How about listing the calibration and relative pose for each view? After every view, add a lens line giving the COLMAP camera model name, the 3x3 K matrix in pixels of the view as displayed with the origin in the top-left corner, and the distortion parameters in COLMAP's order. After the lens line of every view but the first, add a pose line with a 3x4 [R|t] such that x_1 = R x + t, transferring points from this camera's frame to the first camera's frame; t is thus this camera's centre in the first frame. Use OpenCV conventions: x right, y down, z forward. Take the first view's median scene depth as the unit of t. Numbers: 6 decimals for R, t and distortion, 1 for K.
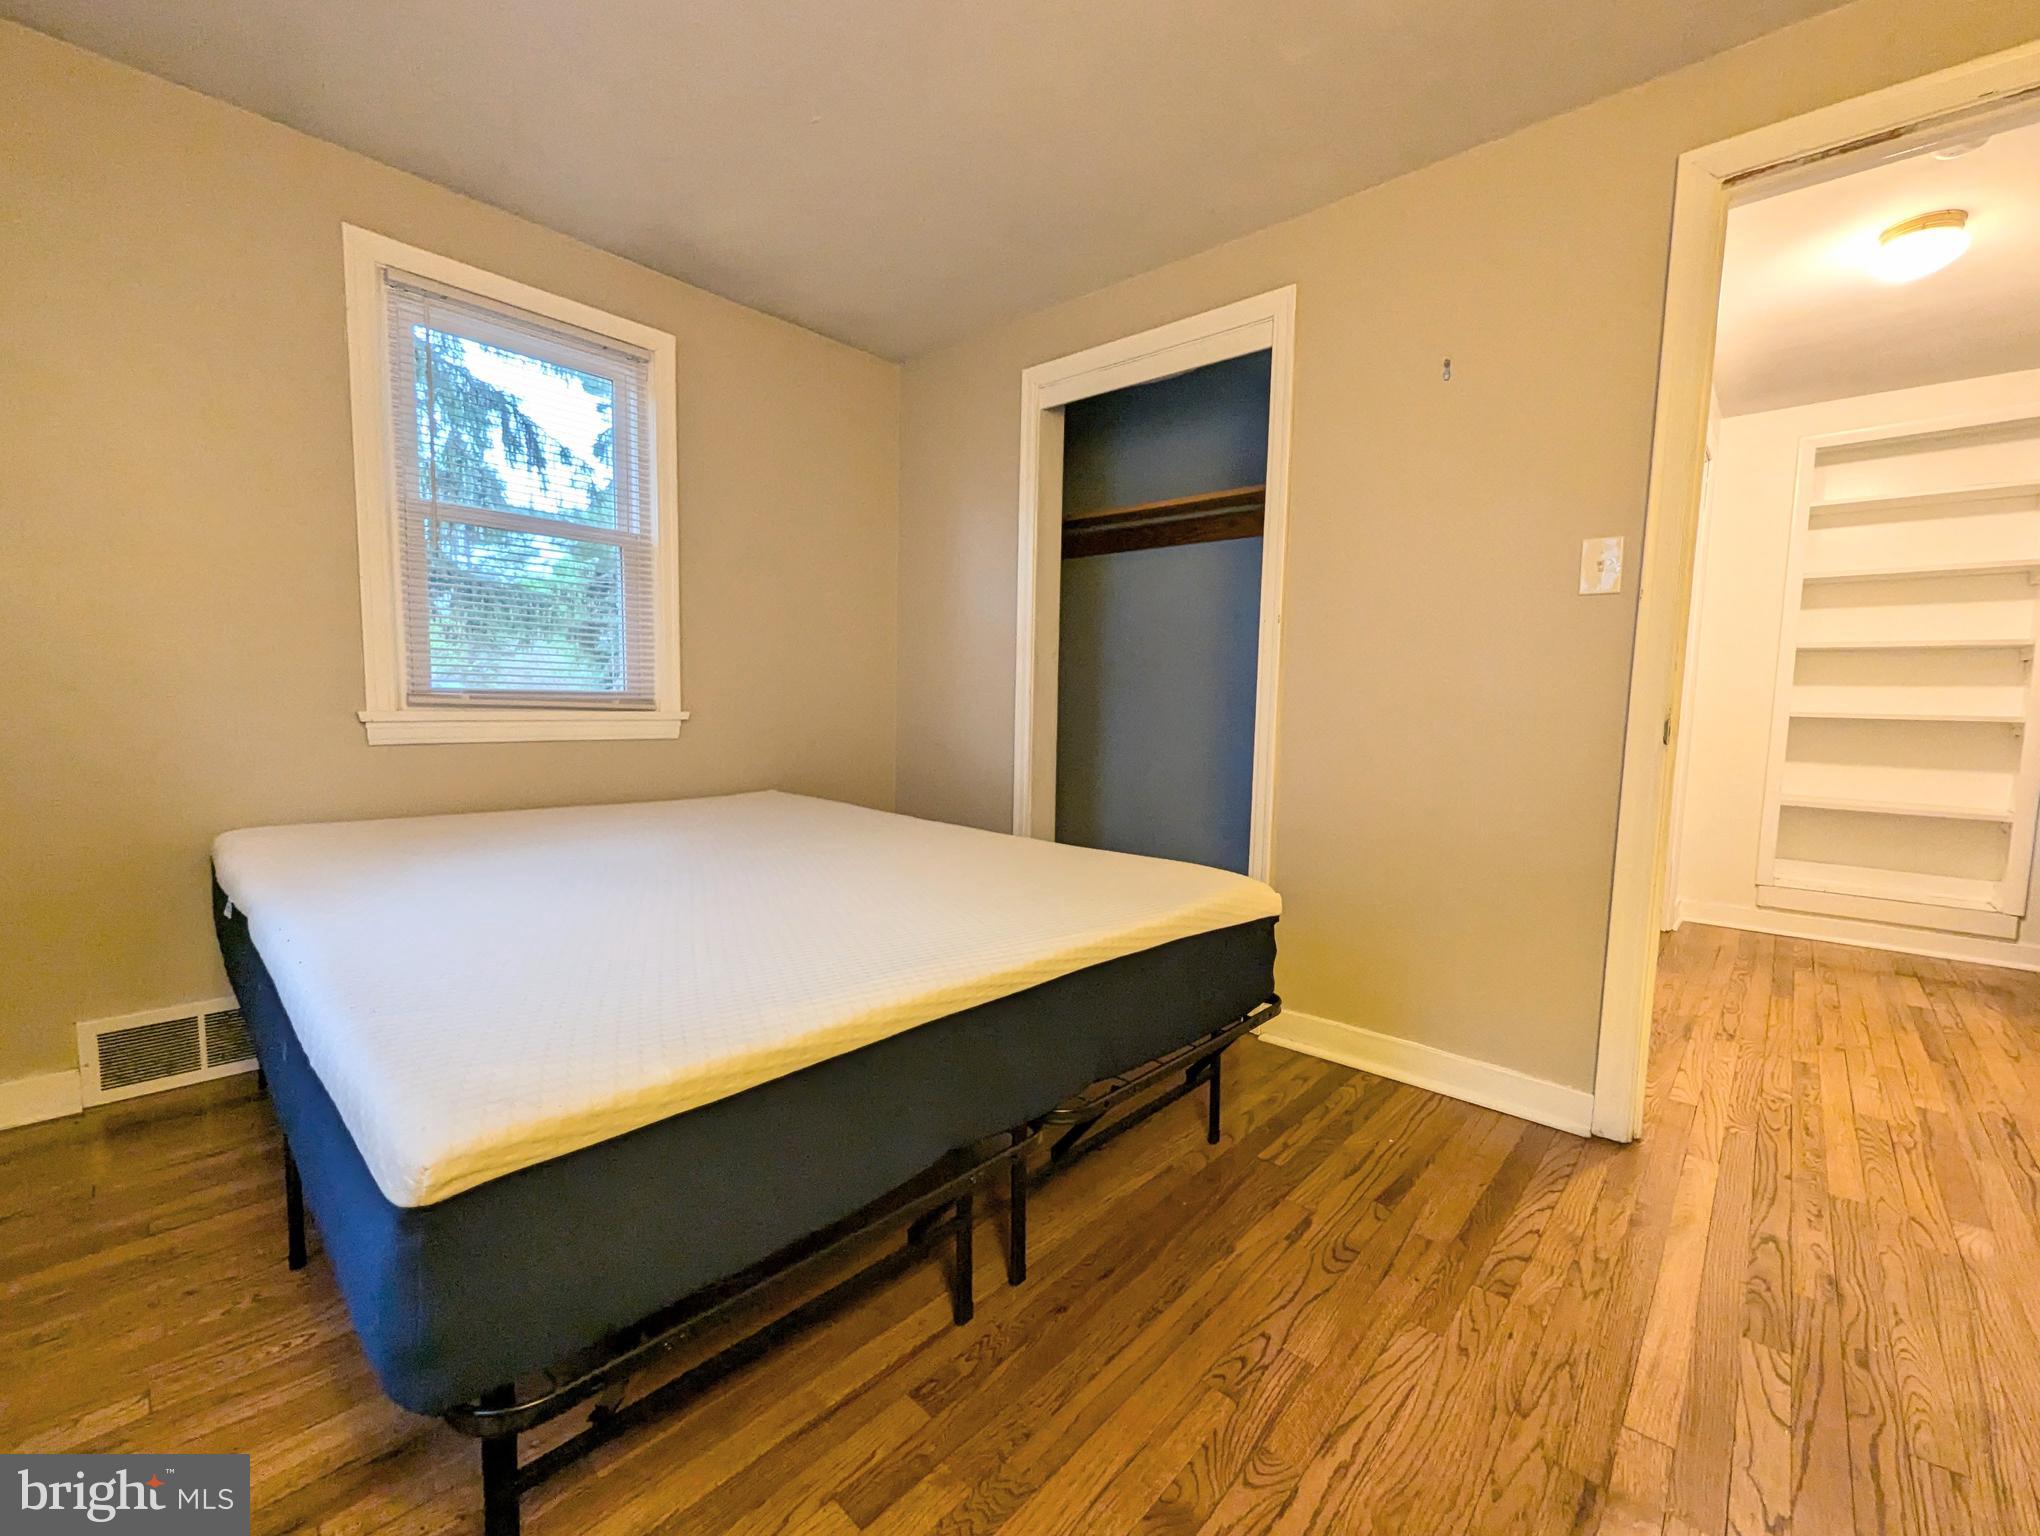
lens RADIAL K [[854.2, 0, 1020.0], [0, 854.2, 768.0], [0, 0, 1]] dist [0.001005, 0.000077]
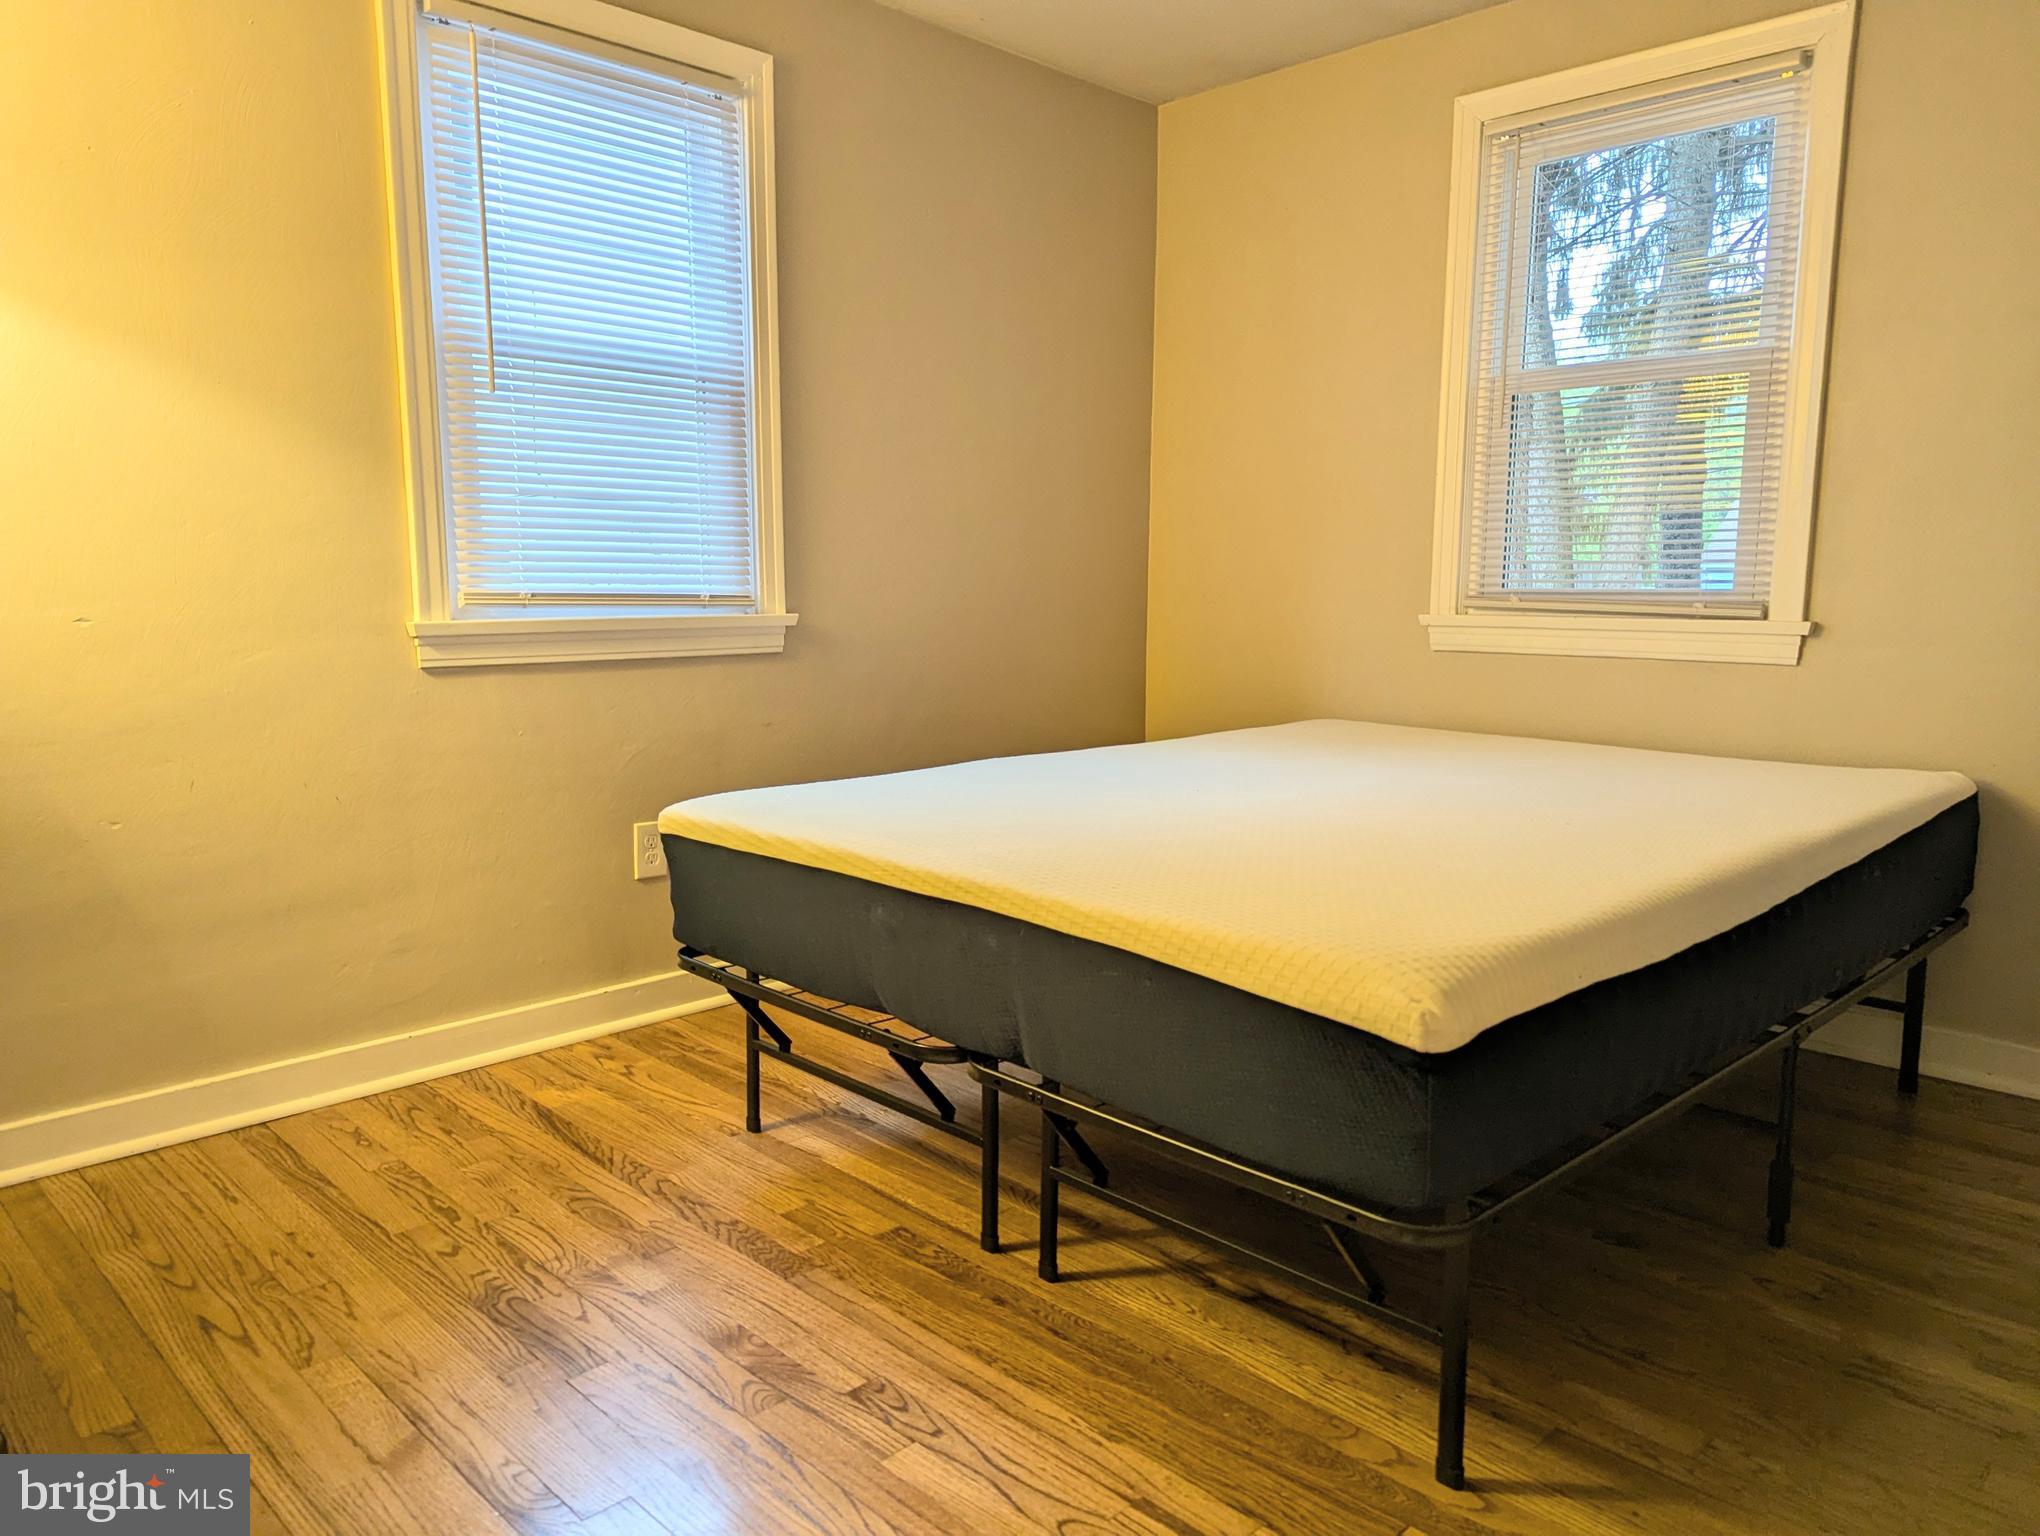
lens RADIAL K [[1430.6, 0, 1020.0], [0, 1430.6, 768.0], [0, 0, 1]] dist [0.038219, -0.000582]
pose [[-0.060775, 0.115998, -0.991388, 1.335229], [-0.079806, 0.989480, 0.120667, -0.081887], [0.994956, 0.086452, -0.050879, 0.966255]]
